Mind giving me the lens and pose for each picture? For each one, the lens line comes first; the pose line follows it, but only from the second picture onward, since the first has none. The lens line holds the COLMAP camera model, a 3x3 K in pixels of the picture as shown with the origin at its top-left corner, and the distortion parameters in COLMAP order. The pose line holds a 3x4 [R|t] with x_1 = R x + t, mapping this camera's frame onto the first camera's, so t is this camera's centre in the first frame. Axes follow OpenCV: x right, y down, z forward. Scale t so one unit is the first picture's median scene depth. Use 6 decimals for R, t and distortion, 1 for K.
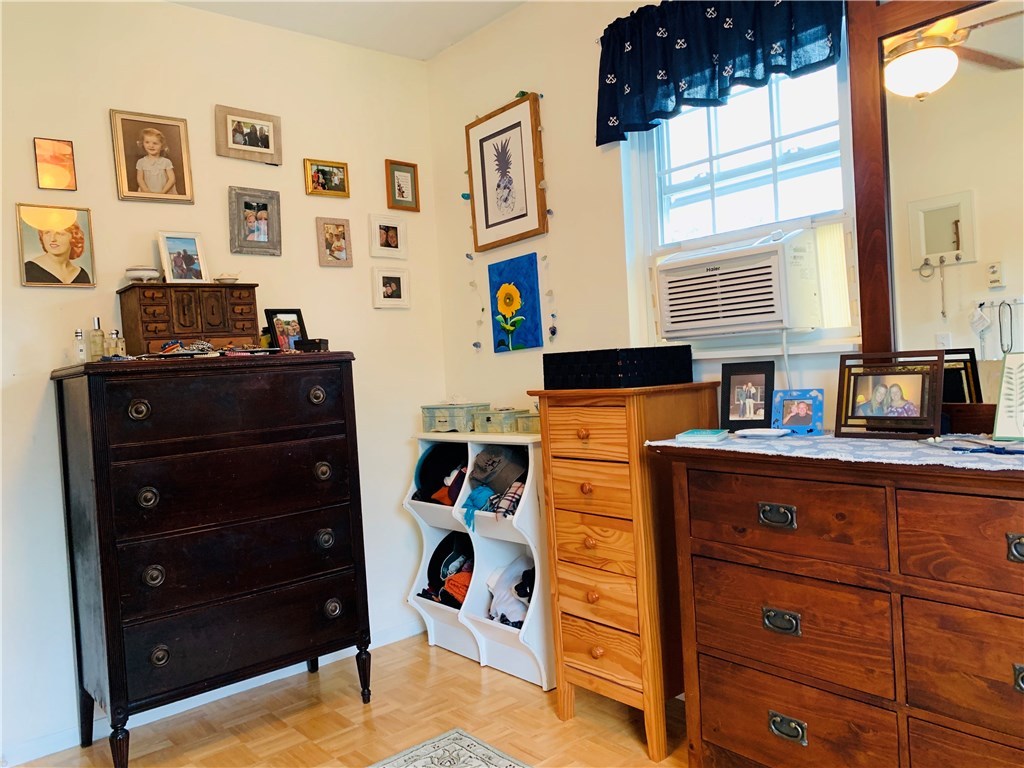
lens RADIAL K [[784.7, 0, 507.4], [0, 784.7, 379.8], [0, 0, 1]] dist [0.066084, -0.074997]
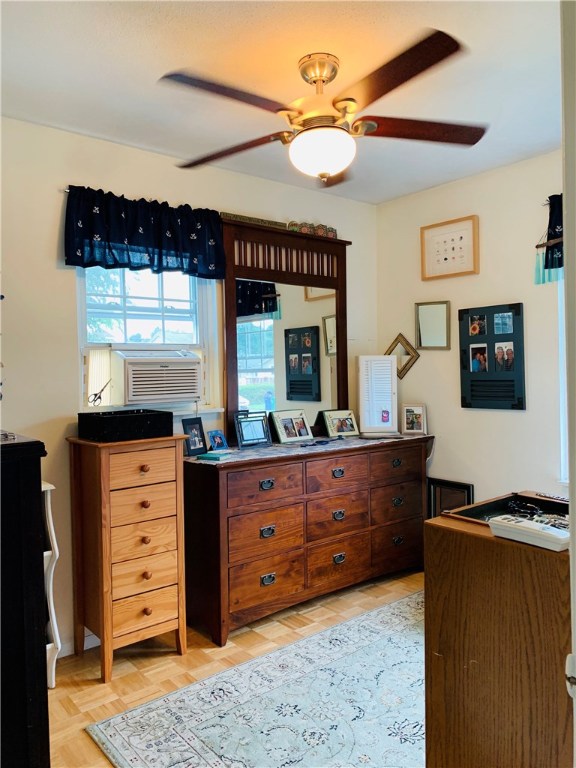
lens RADIAL K [[588.5, 0, 288.0], [0, 588.5, 384.0], [0, 0, 1]] dist [0.066084, -0.074997]
pose [[0.000777, 0.030956, 0.999520, -1.063893], [0.037090, 0.998832, -0.030963, -0.049240], [-0.999312, 0.037097, -0.000372, 0.724695]]
